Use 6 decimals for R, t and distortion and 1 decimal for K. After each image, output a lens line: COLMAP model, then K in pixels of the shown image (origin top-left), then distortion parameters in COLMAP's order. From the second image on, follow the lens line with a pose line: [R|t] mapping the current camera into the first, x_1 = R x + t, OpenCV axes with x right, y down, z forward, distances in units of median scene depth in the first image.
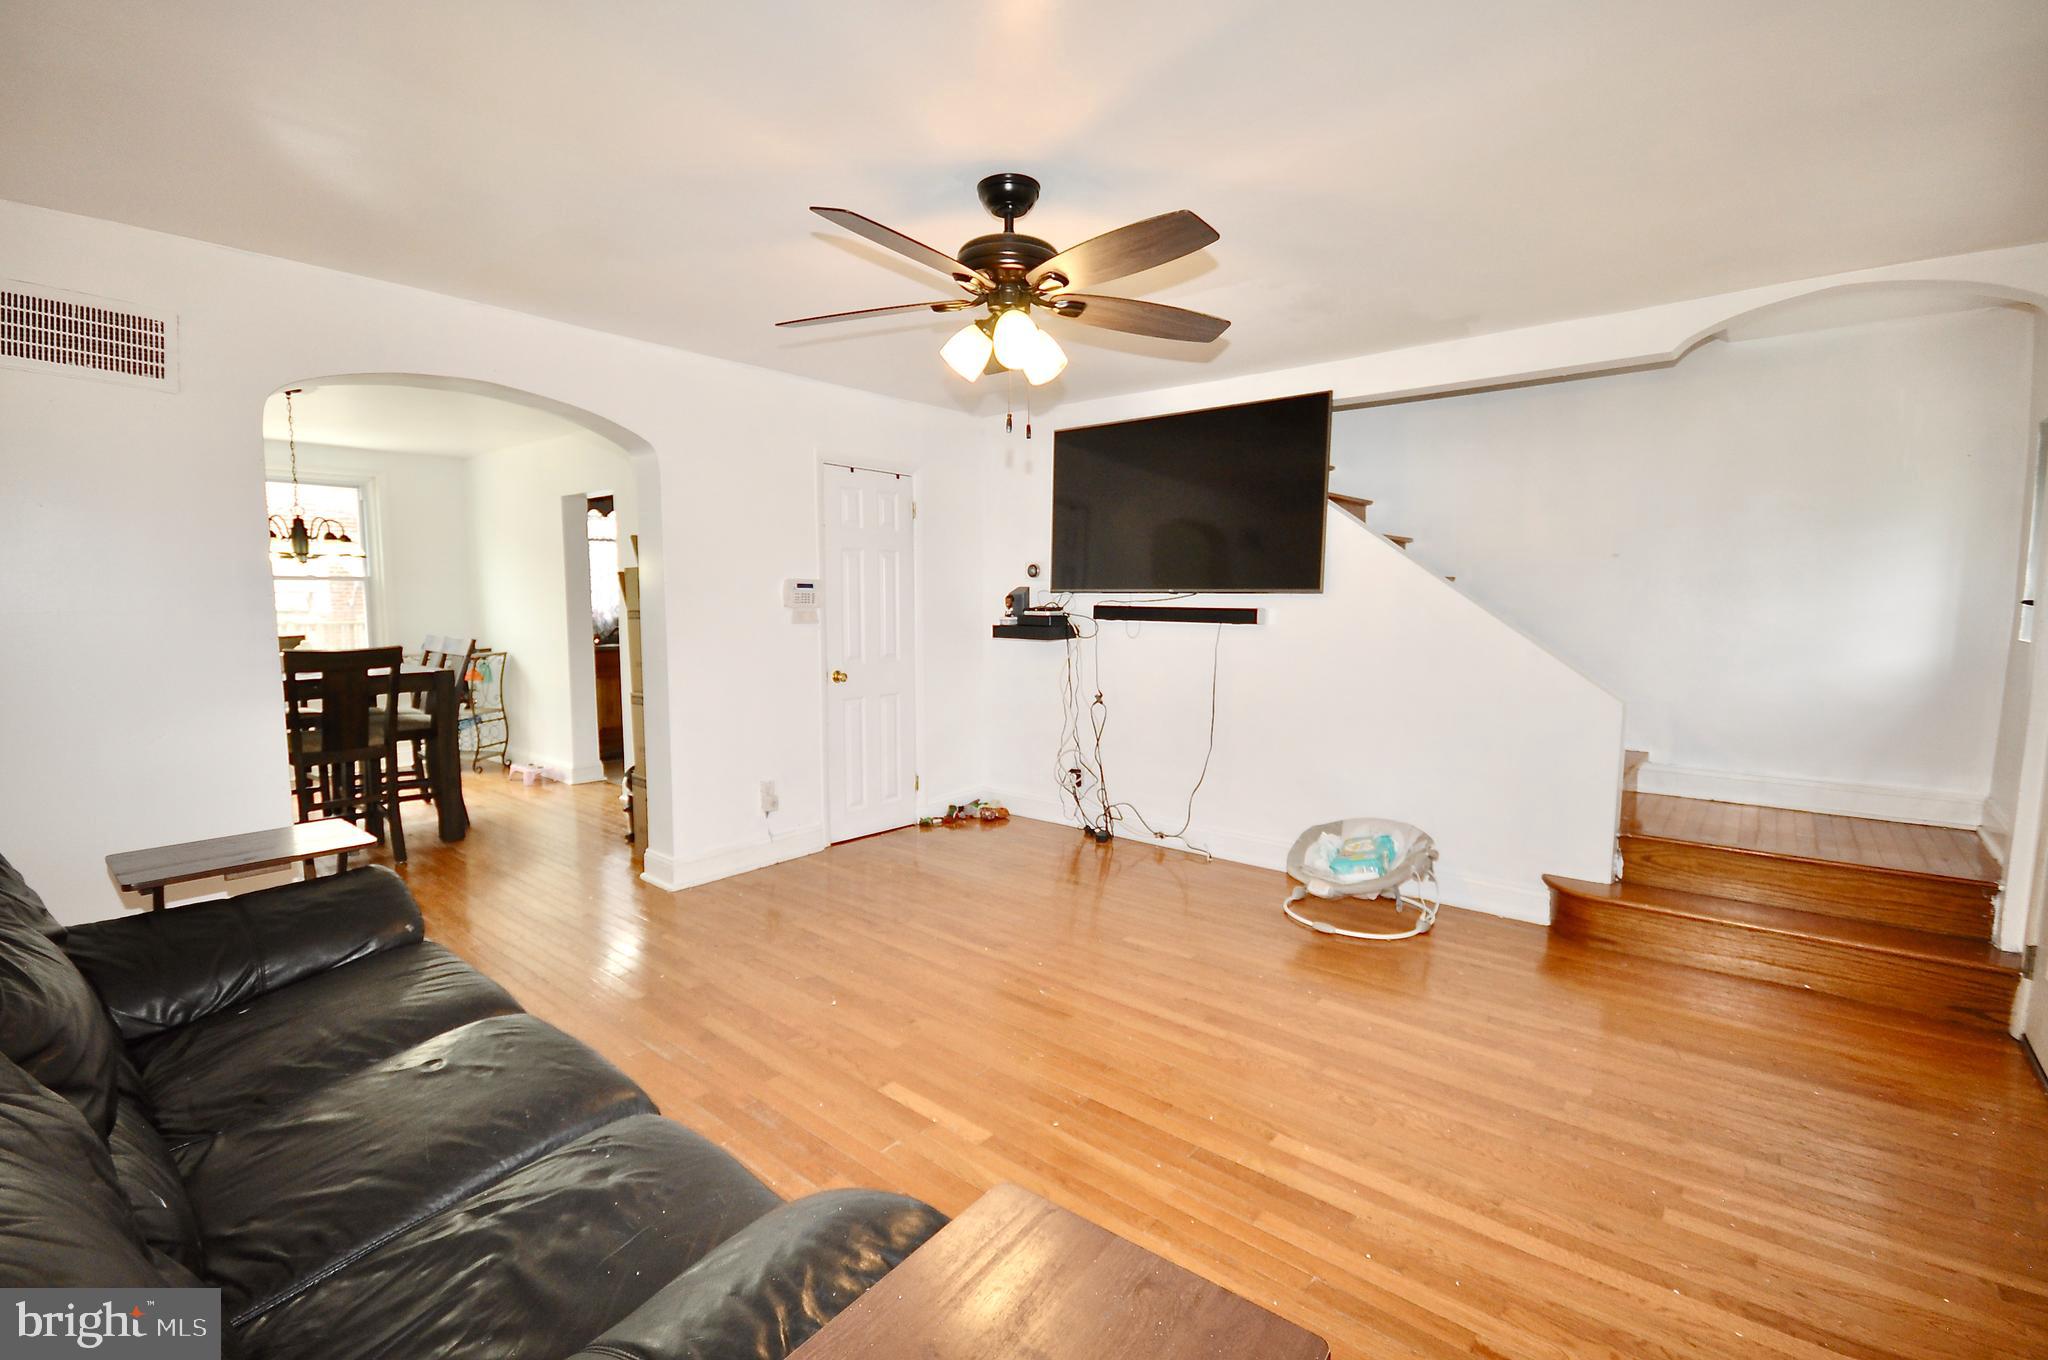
lens RADIAL K [[904.3, 0, 1024.0], [0, 904.3, 680.0], [0, 0, 1]] dist [0.017980, -0.016808]
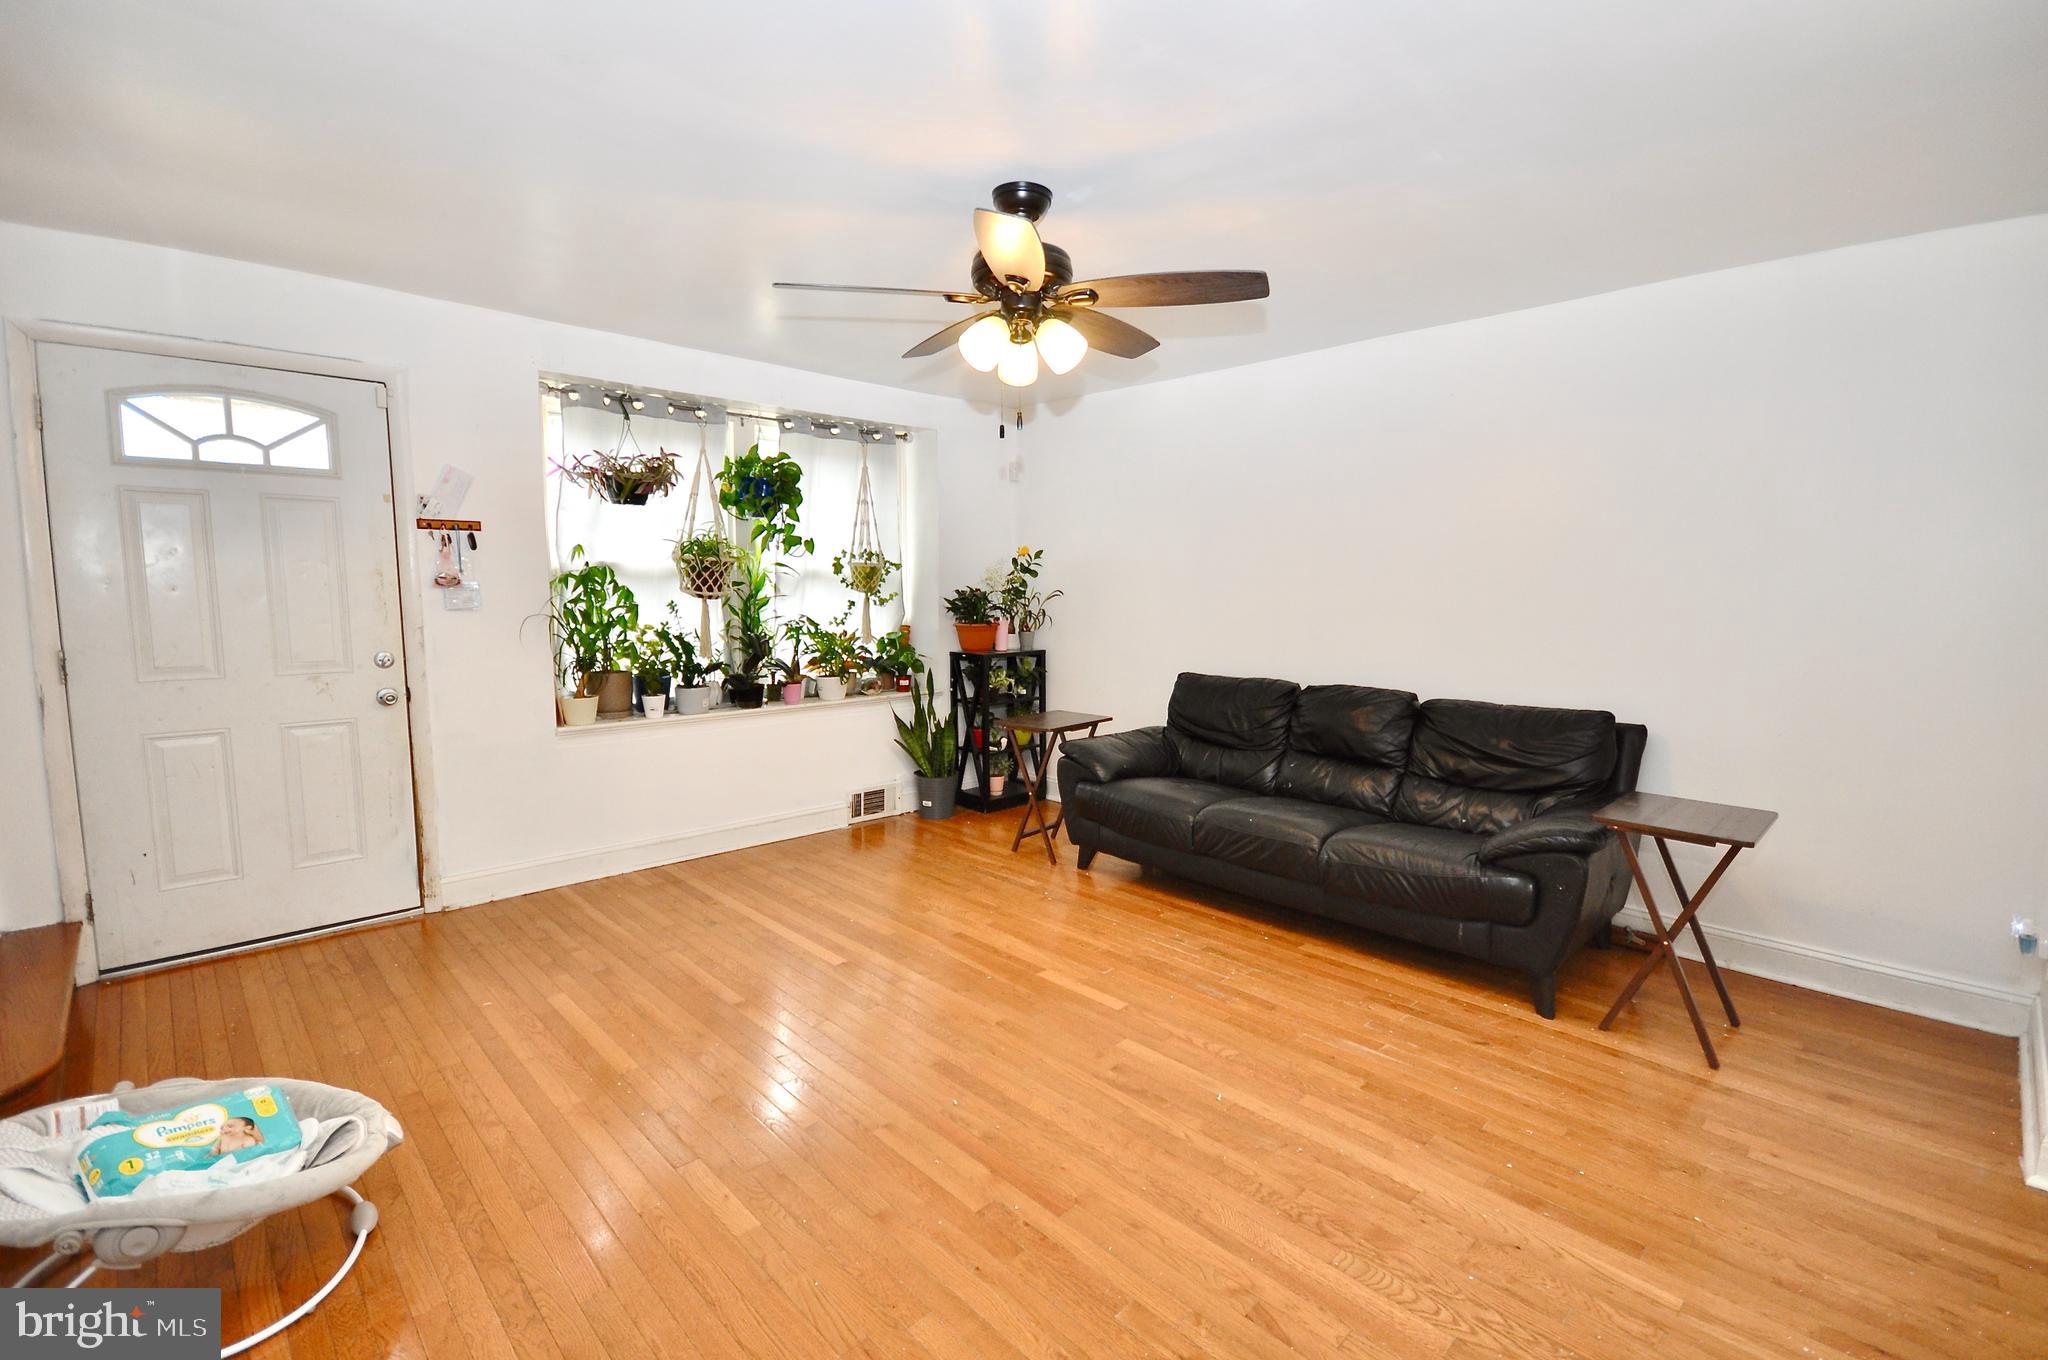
lens RADIAL K [[899.1, 0, 1025.4], [0, 899.1, 682.2], [0, 0, 1]] dist [0.022917, -0.019532]
pose [[-0.994569, -0.022727, 0.101569, -0.081568], [-0.001980, 0.979823, 0.199856, -0.119120], [-0.104062, 0.198570, -0.974547, 1.254006]]
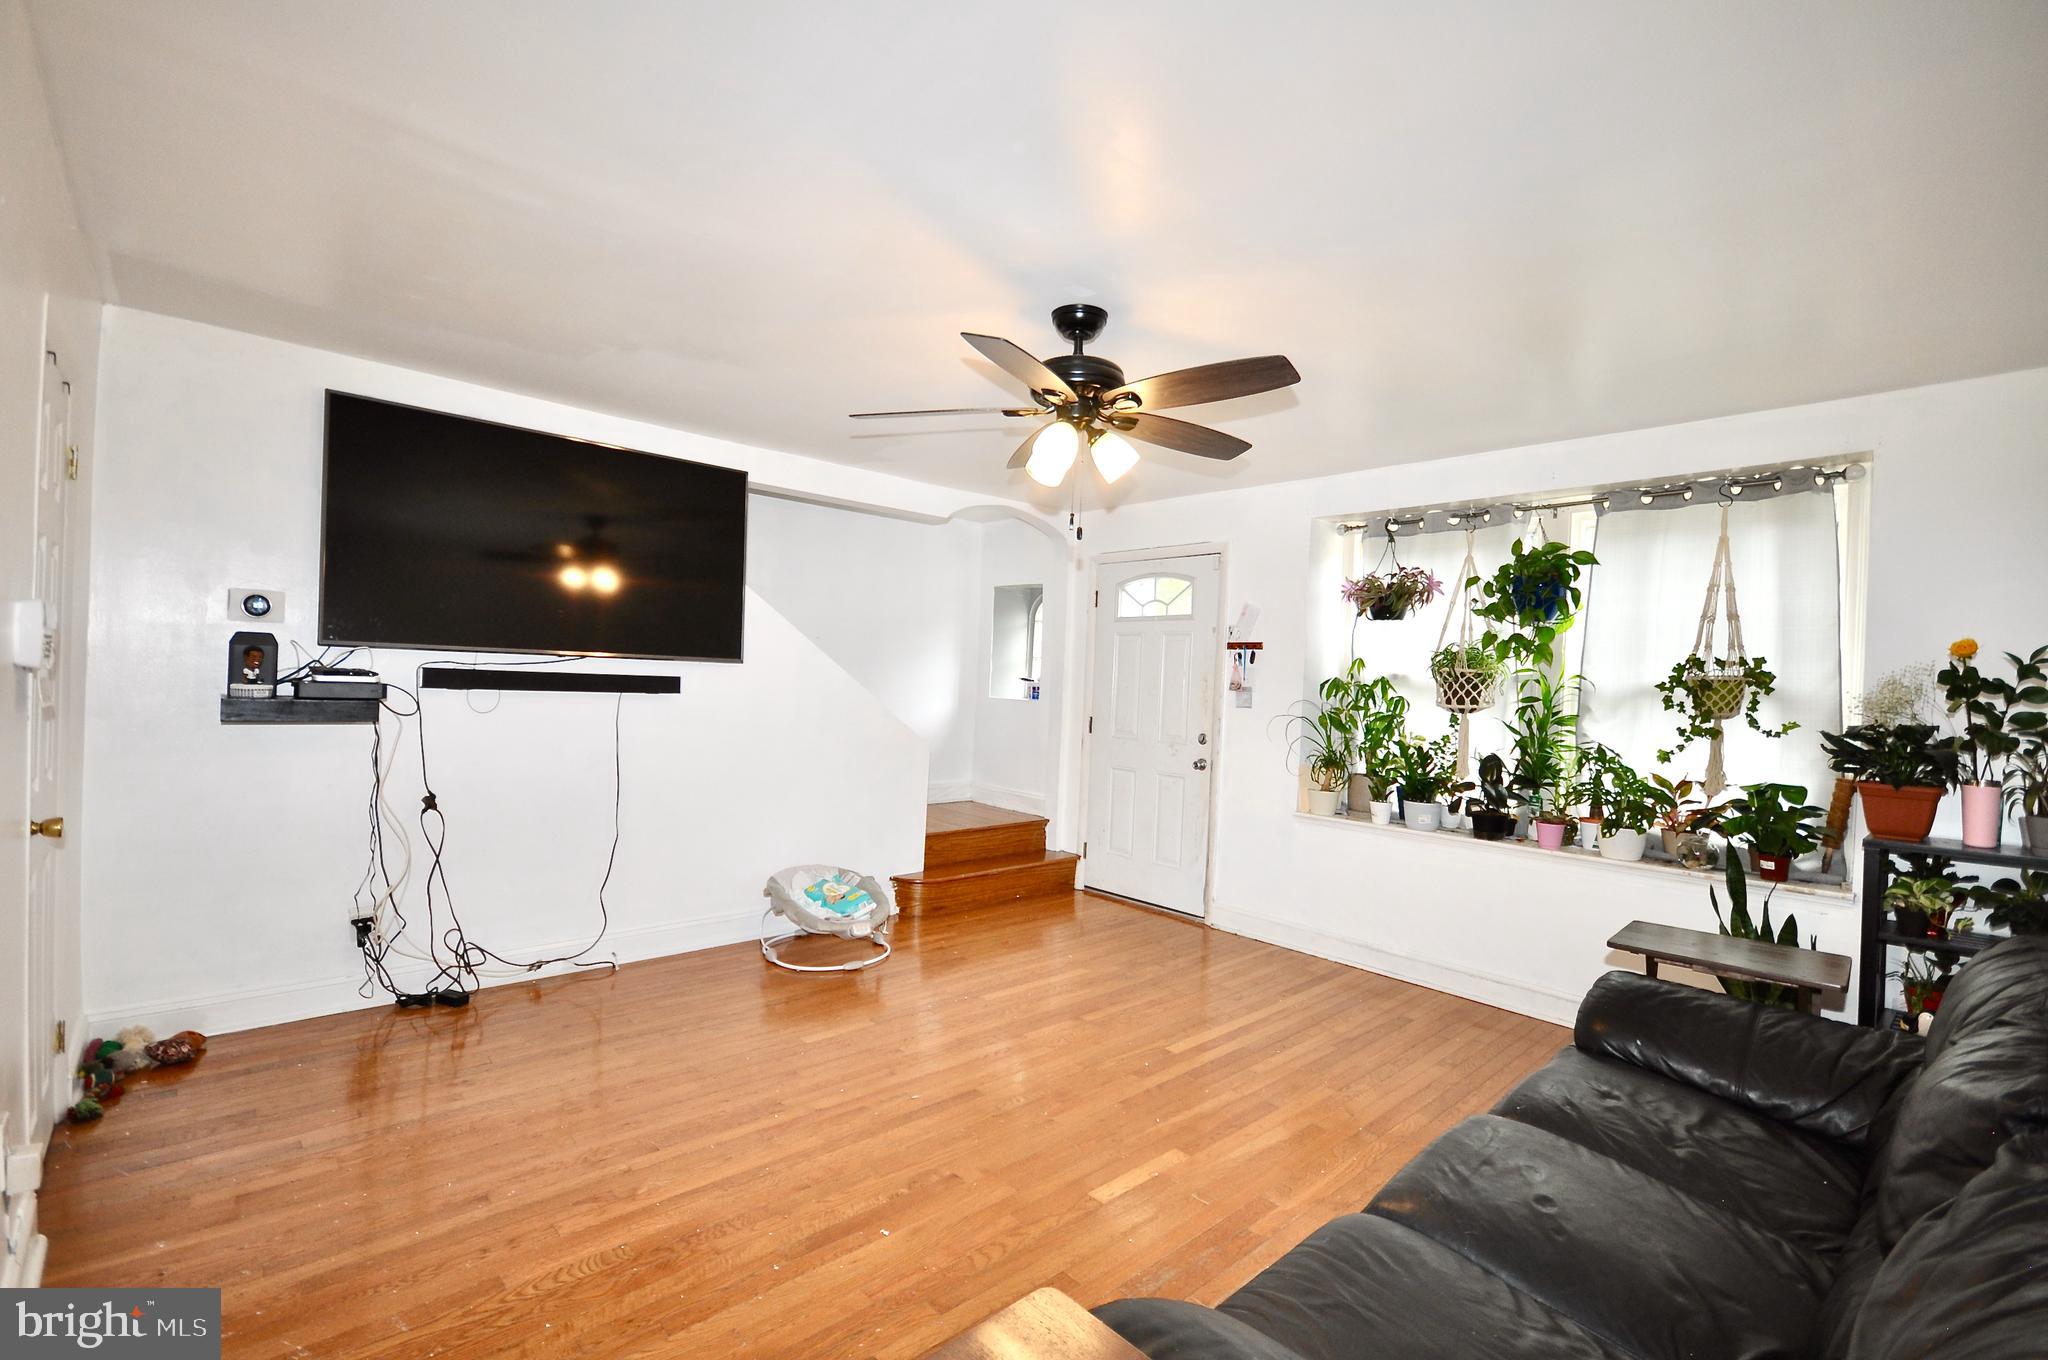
lens RADIAL K [[904.3, 0, 1024.0], [0, 904.3, 680.0], [0, 0, 1]] dist [0.017980, -0.016808]
pose [[0.122841, -0.001073, 0.992426, -0.669287], [0.052234, 0.998620, -0.005385, -0.054933], [-0.991051, 0.052500, 0.122728, 0.563879]]
